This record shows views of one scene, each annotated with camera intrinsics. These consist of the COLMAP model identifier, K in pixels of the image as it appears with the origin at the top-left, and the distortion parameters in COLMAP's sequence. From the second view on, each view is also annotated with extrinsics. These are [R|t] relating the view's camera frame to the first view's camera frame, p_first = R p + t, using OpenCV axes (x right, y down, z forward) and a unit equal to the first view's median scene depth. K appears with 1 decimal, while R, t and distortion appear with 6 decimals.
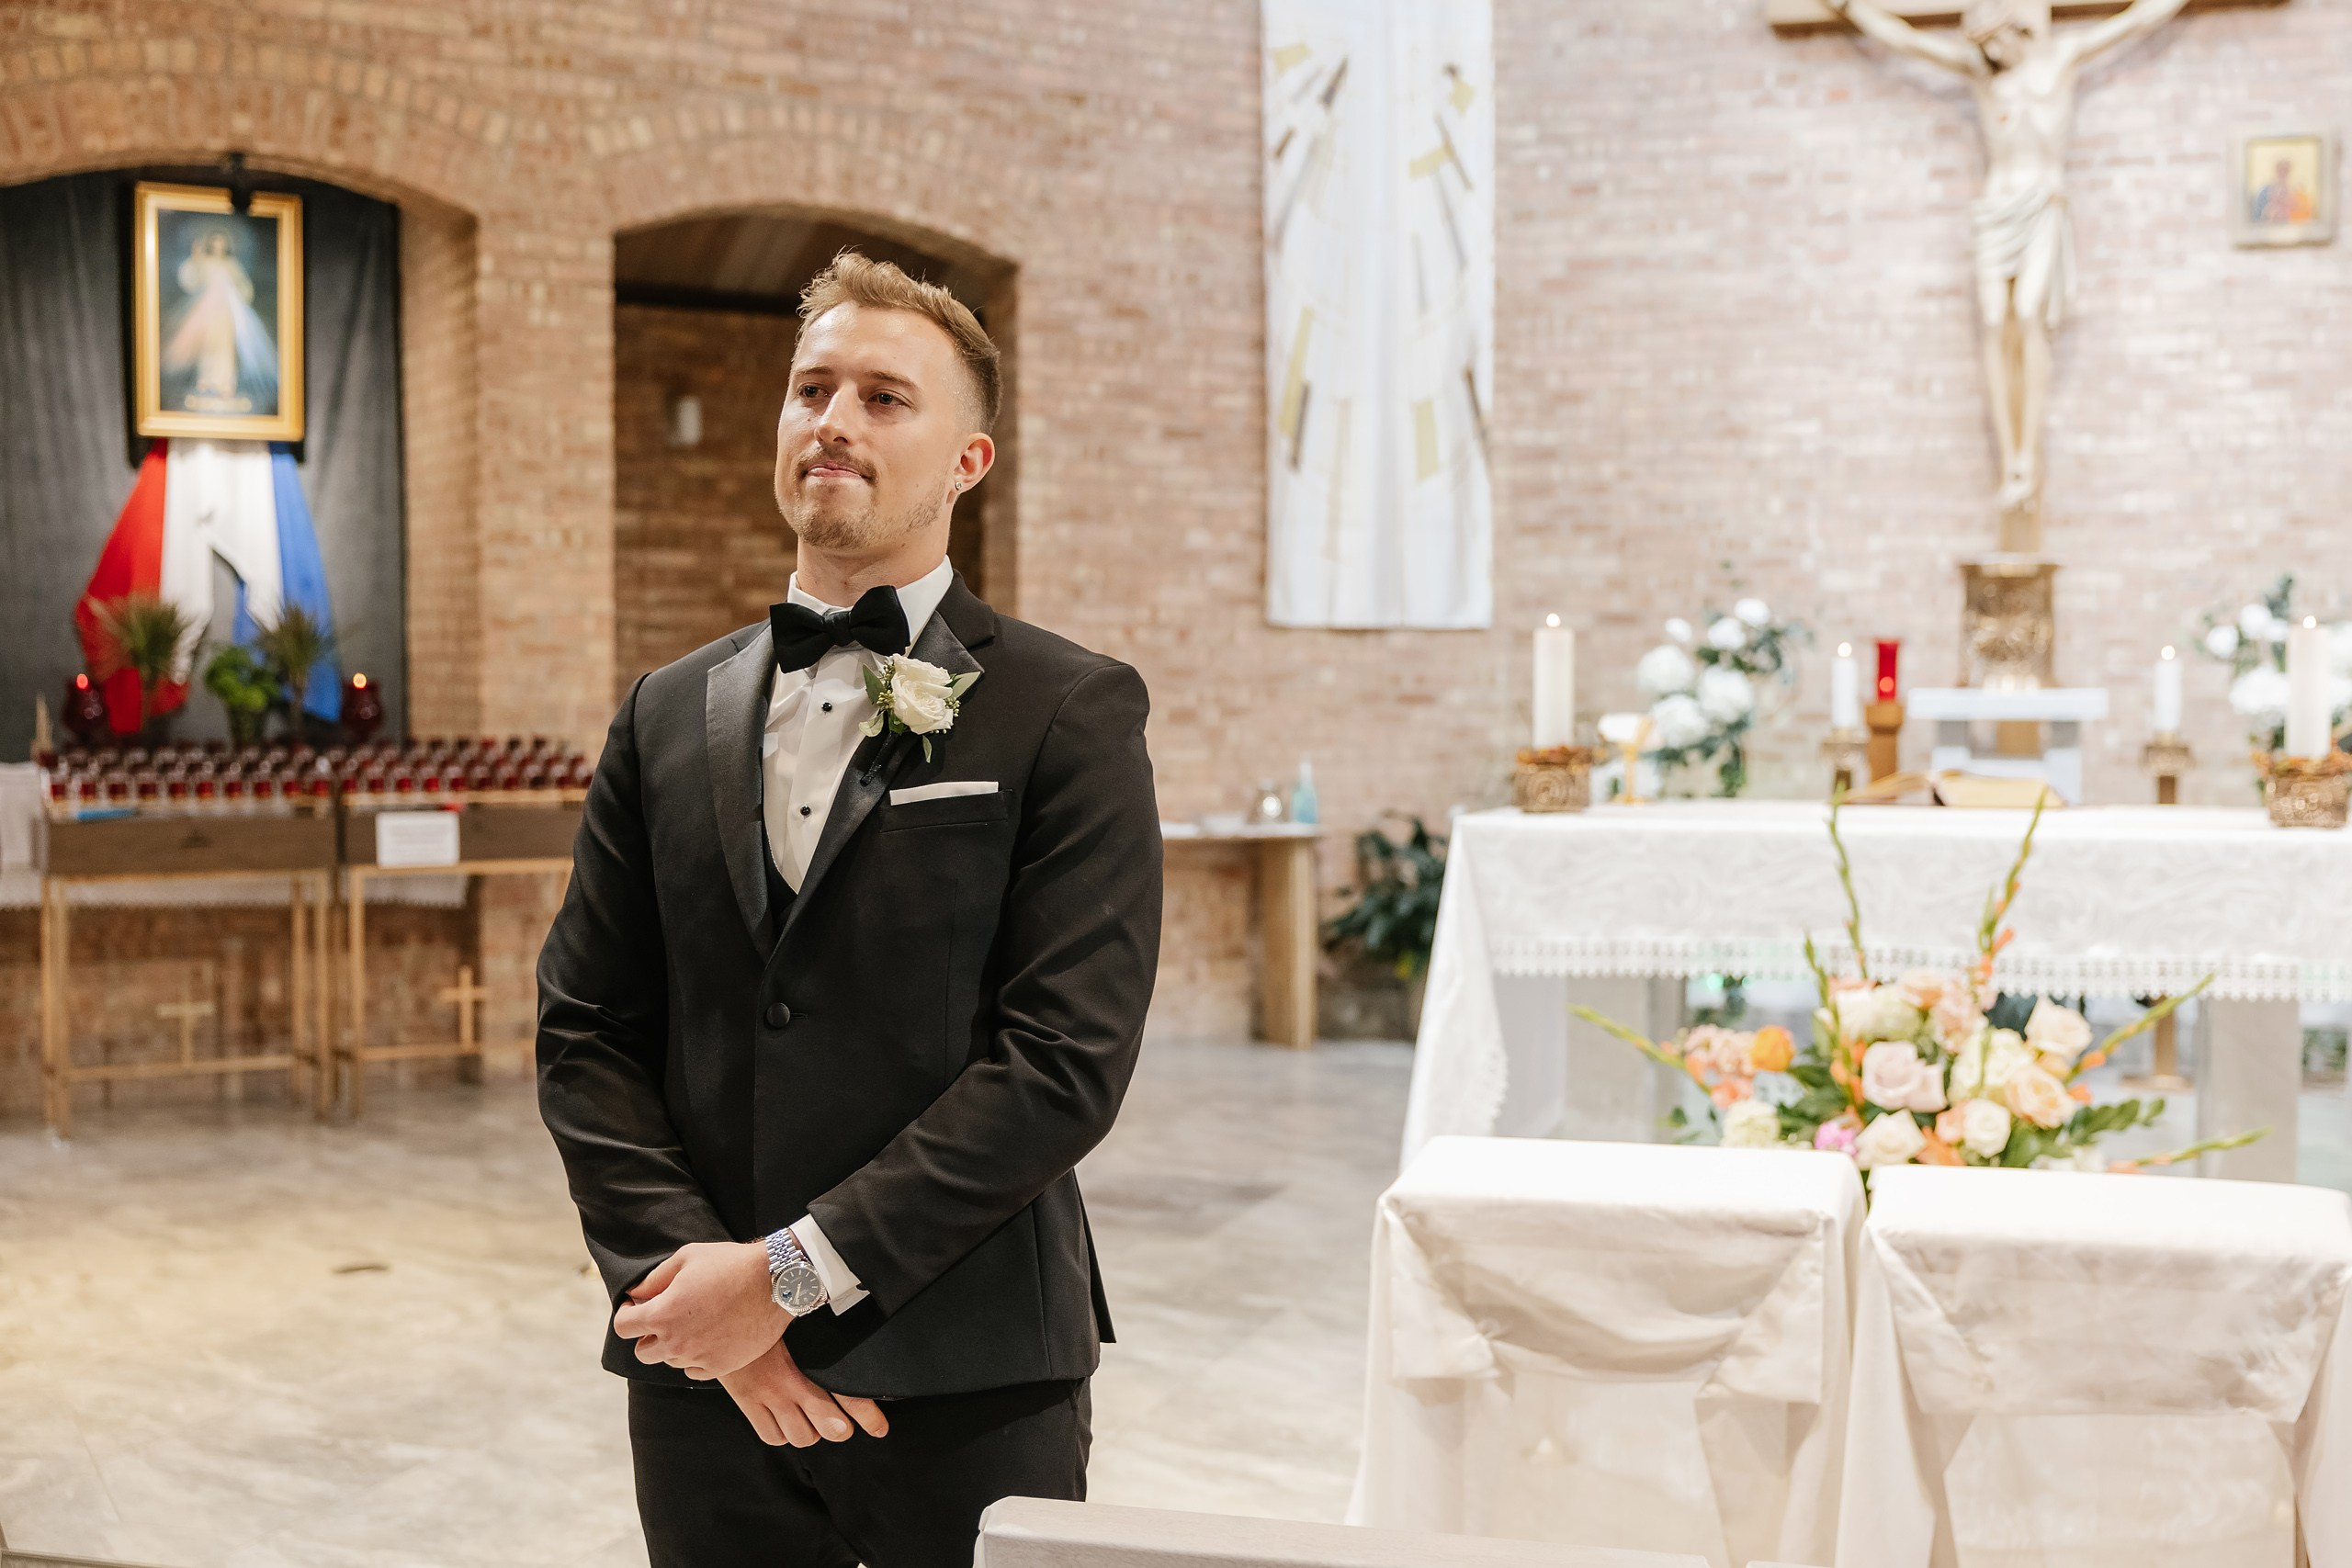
lens RADIAL K [[2920.4, 0, 1371.2], [0, 2920.4, 728.2], [0, 0, 1]] dist [-0.032511, 0.018712]
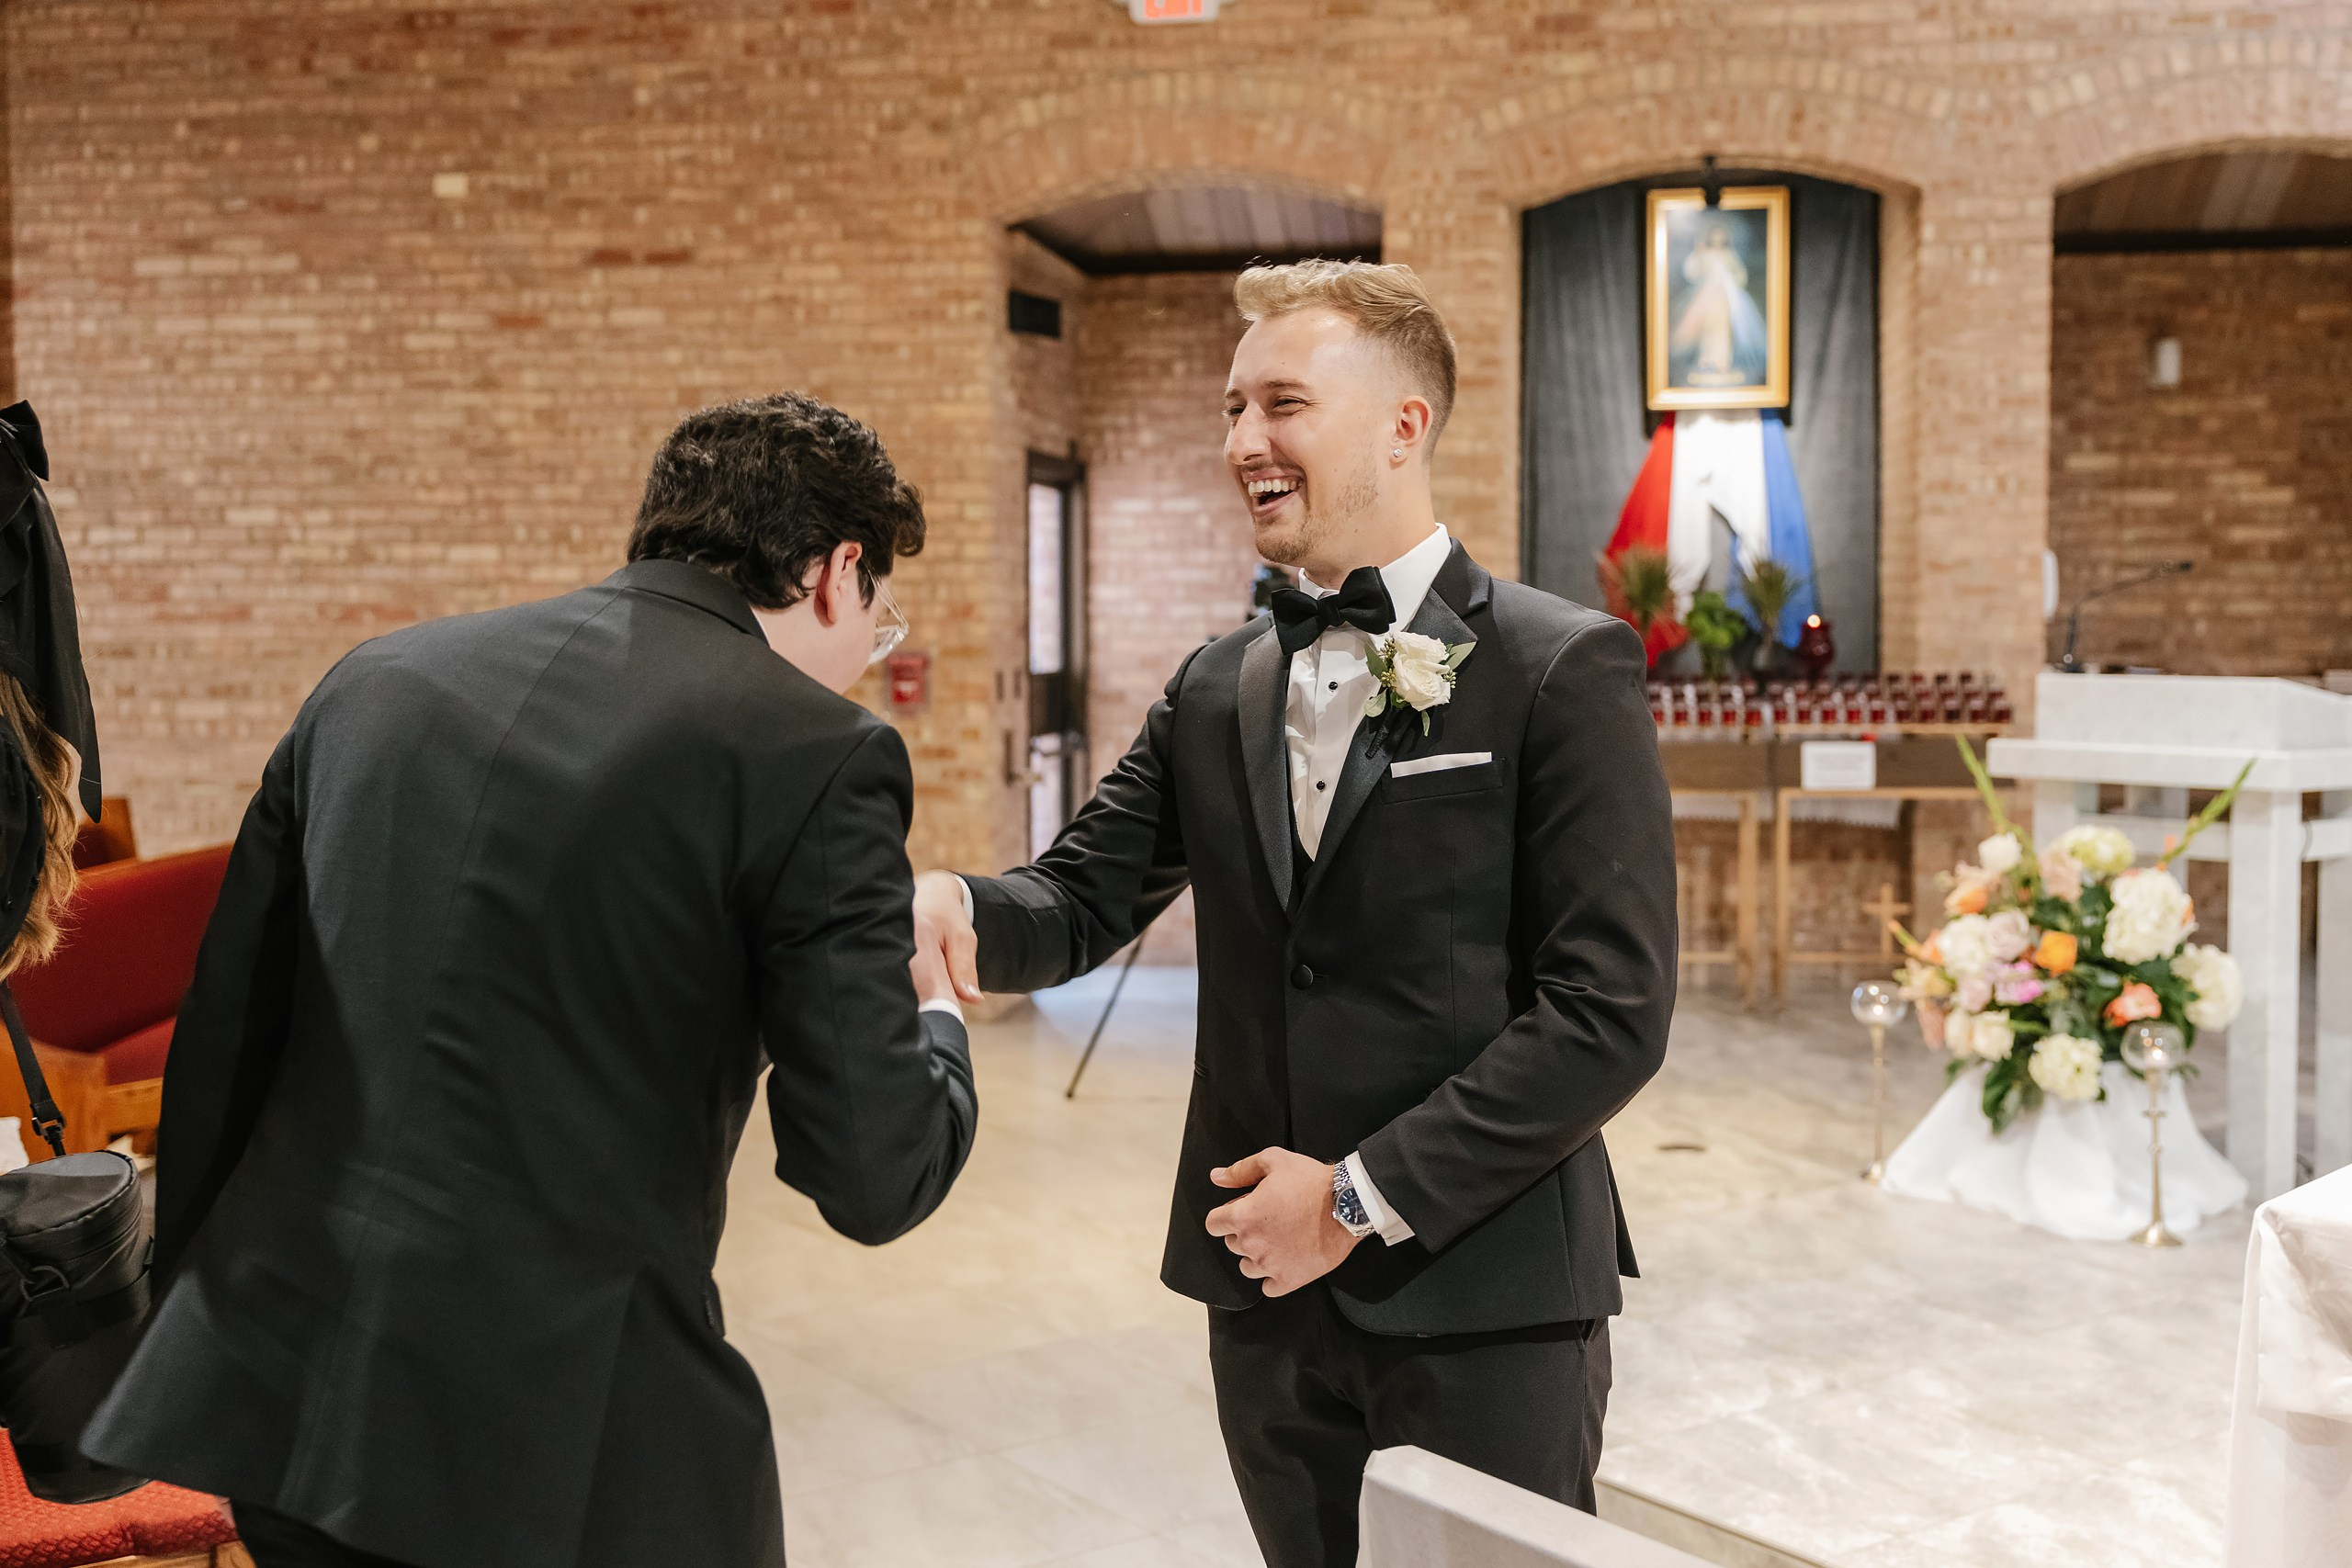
lens RADIAL K [[2657.0, 0, 1168.1], [0, 2657.0, 726.7], [0, 0, 1]] dist [0.026671, -0.000767]
pose [[0.761069, 0.019554, -0.648376, 0.122525], [-0.000081, 0.999548, 0.030049, -0.006327], [0.648670, -0.022817, 0.760727, 0.063270]]
